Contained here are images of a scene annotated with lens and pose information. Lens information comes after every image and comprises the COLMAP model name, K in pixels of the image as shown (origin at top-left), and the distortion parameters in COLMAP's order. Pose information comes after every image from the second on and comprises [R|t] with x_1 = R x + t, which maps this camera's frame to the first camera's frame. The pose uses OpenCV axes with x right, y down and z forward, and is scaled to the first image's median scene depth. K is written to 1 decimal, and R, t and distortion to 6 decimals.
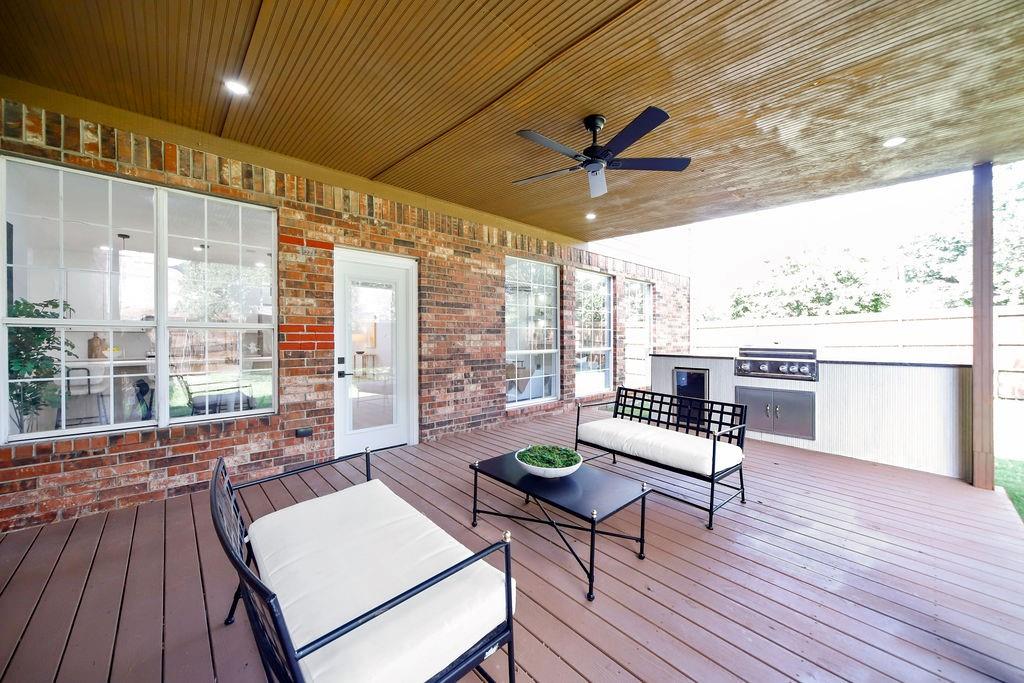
lens RADIAL K [[384.2, 0, 512.0], [0, 384.2, 341.5], [0, 0, 1]] dist [-0.000402, -0.000025]
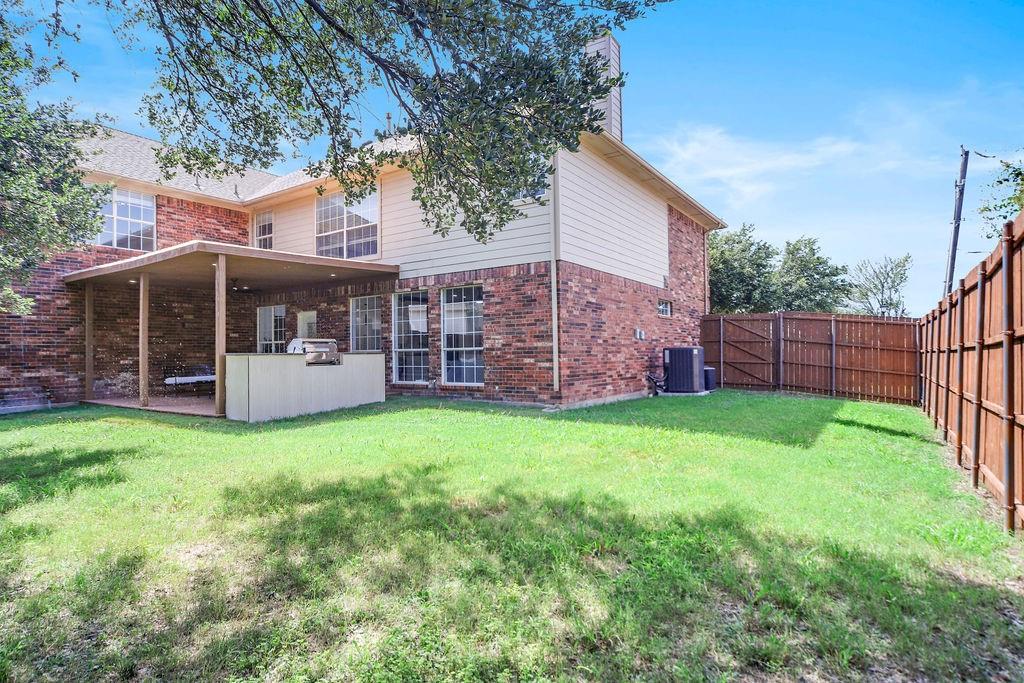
lens RADIAL K [[535.1, 0, 512.0], [0, 535.1, 341.5], [0, 0, 1]] dist [-0.006159, -0.000688]
pose [[0.220337, -0.020660, -0.975205, 1.969210], [0.006019, 0.999785, -0.019820, 0.028469], [0.975405, -0.001503, 0.220414, 0.881710]]
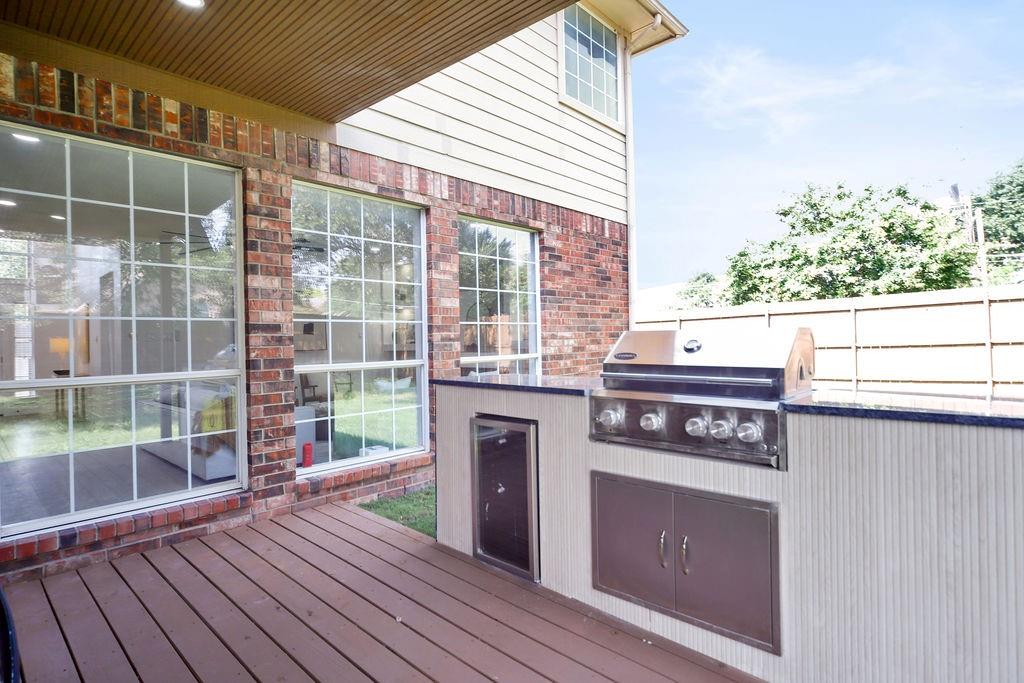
lens RADIAL K [[535.1, 0, 512.0], [0, 535.1, 341.5], [0, 0, 1]] dist [-0.006159, -0.000688]
pose [[0.997227, -0.016383, 0.072597, 0.319206], [0.016585, 0.999860, -0.002177, -0.003335], [-0.072551, 0.003375, 0.997359, 0.340853]]
